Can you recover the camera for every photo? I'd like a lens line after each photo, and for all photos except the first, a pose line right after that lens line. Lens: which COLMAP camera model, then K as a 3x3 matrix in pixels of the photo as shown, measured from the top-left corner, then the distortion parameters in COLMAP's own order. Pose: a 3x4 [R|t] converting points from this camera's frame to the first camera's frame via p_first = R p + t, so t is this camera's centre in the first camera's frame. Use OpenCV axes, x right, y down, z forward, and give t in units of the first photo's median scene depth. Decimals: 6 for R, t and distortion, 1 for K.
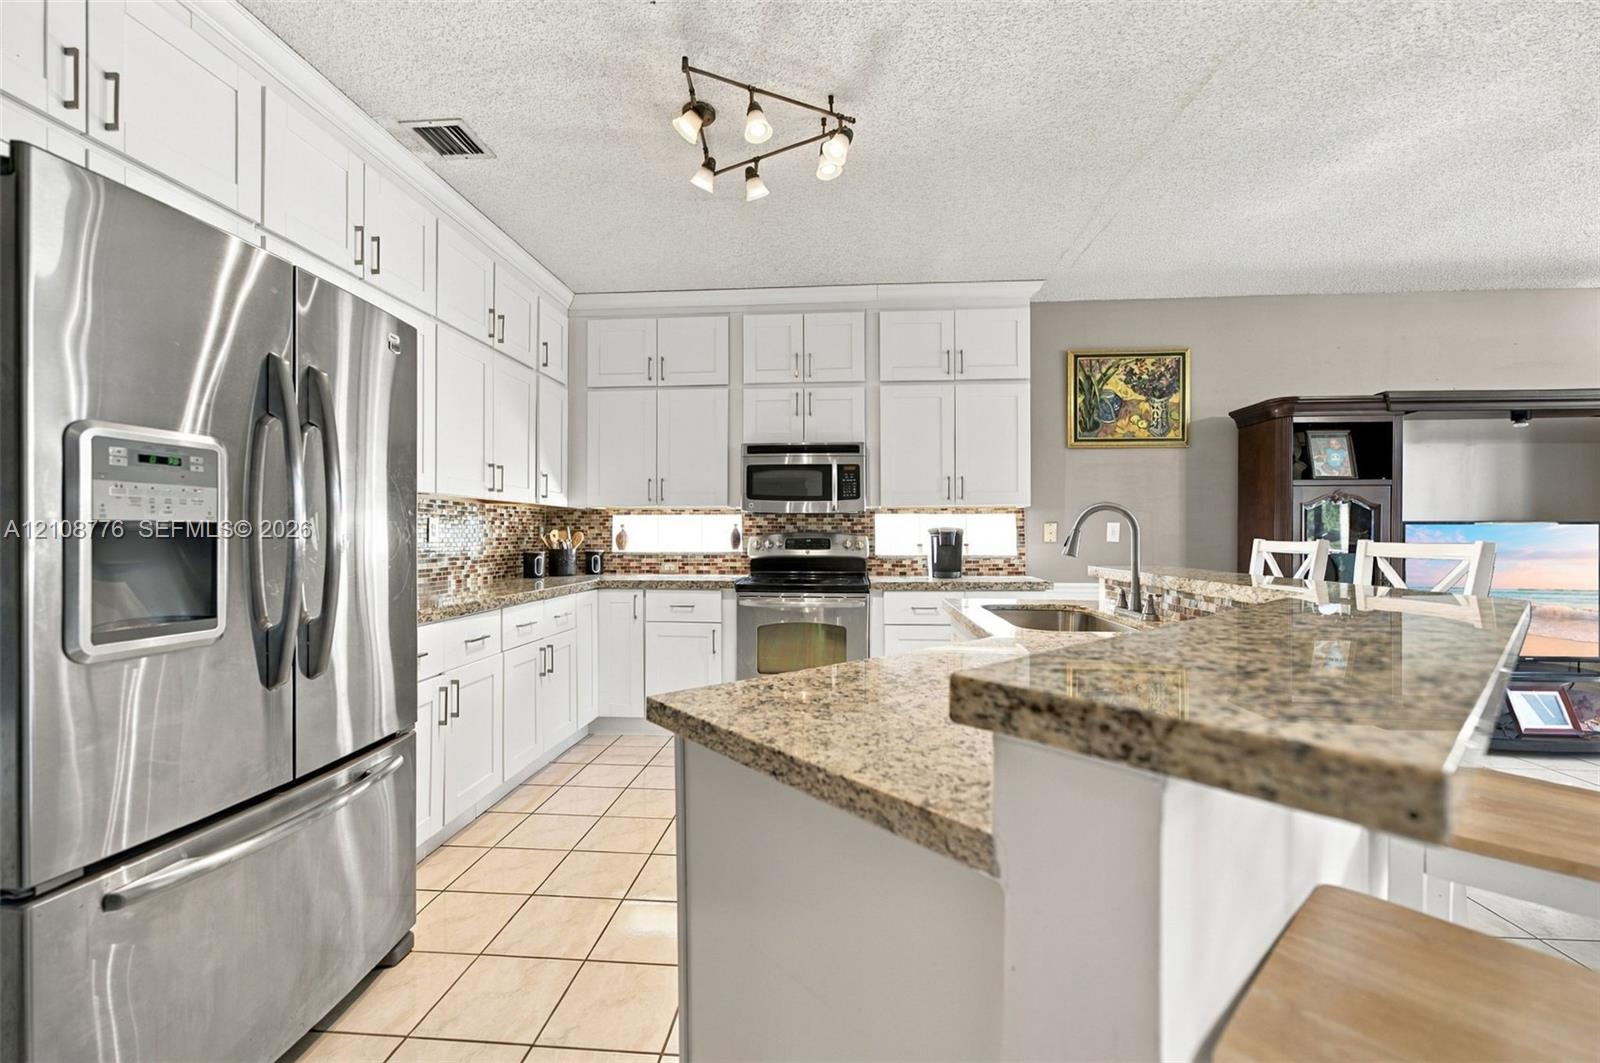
lens RADIAL K [[655.3, 0, 798.6], [0, 655.3, 538.2], [0, 0, 1]] dist [-0.009563, 0.000363]
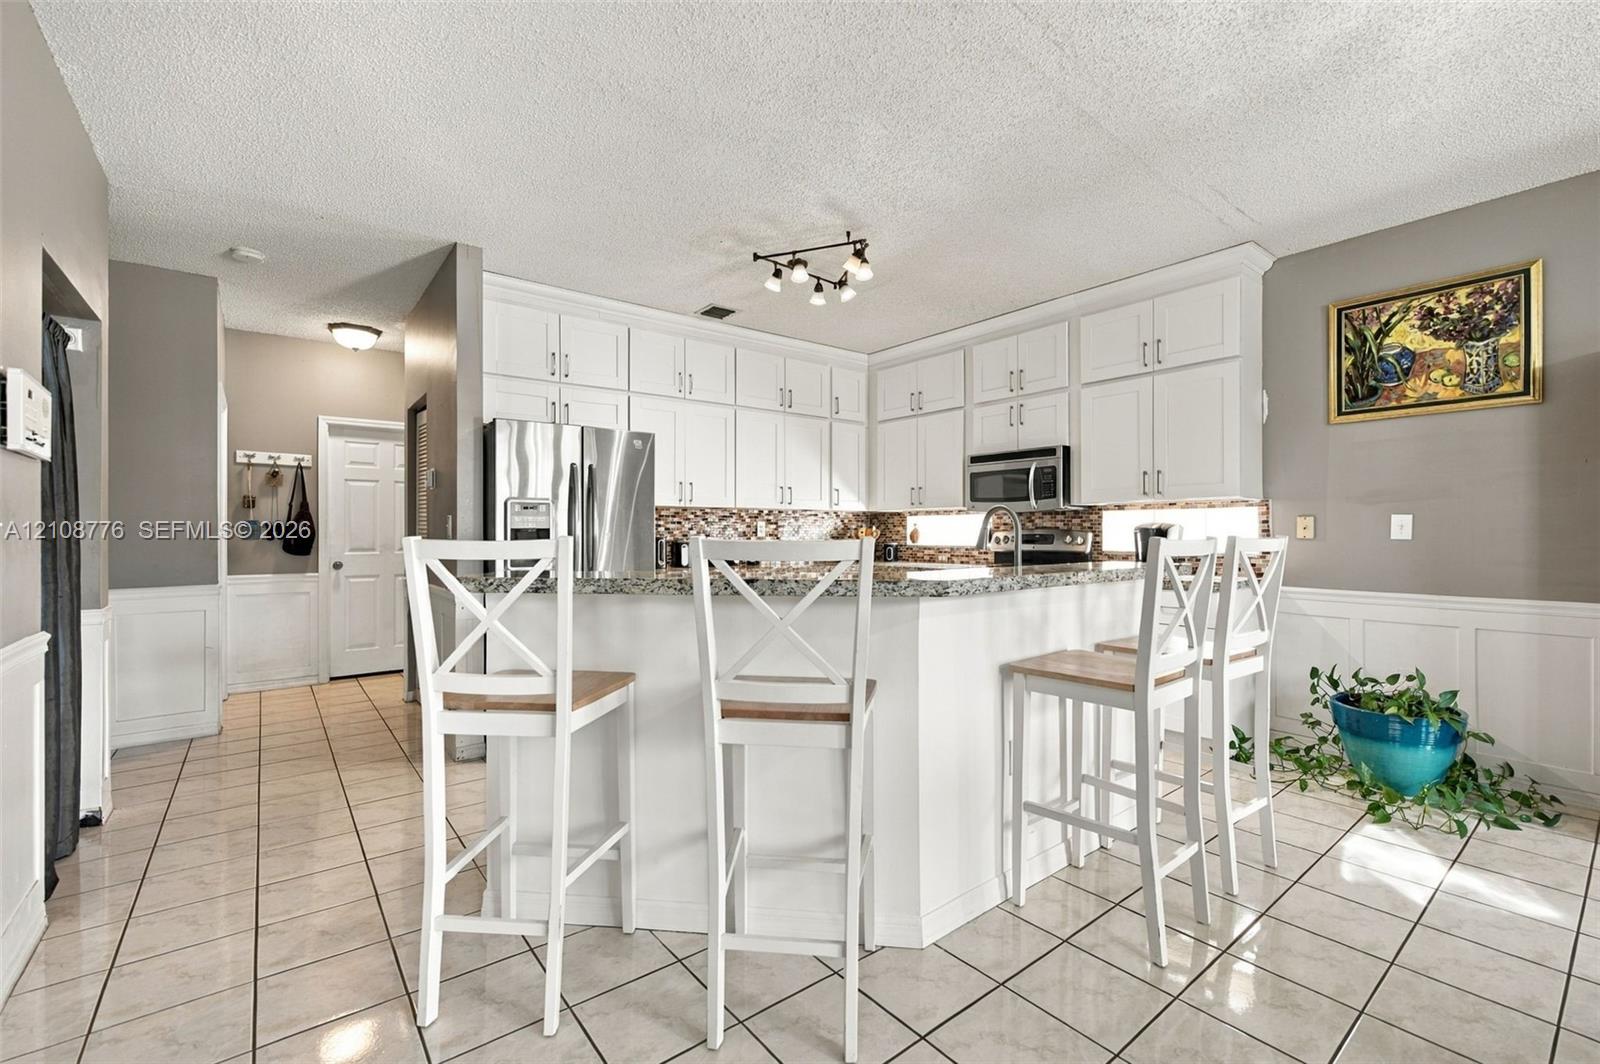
lens RADIAL K [[695.2, 0, 827.0], [0, 695.2, 531.0], [0, 0, 1]] dist [-0.001089, 0.000107]
pose [[0.686545, -0.003418, -0.727080, 0.613407], [-0.000334, 0.999987, -0.005017, 0.000532], [0.727088, 0.003687, 0.686535, -0.053703]]
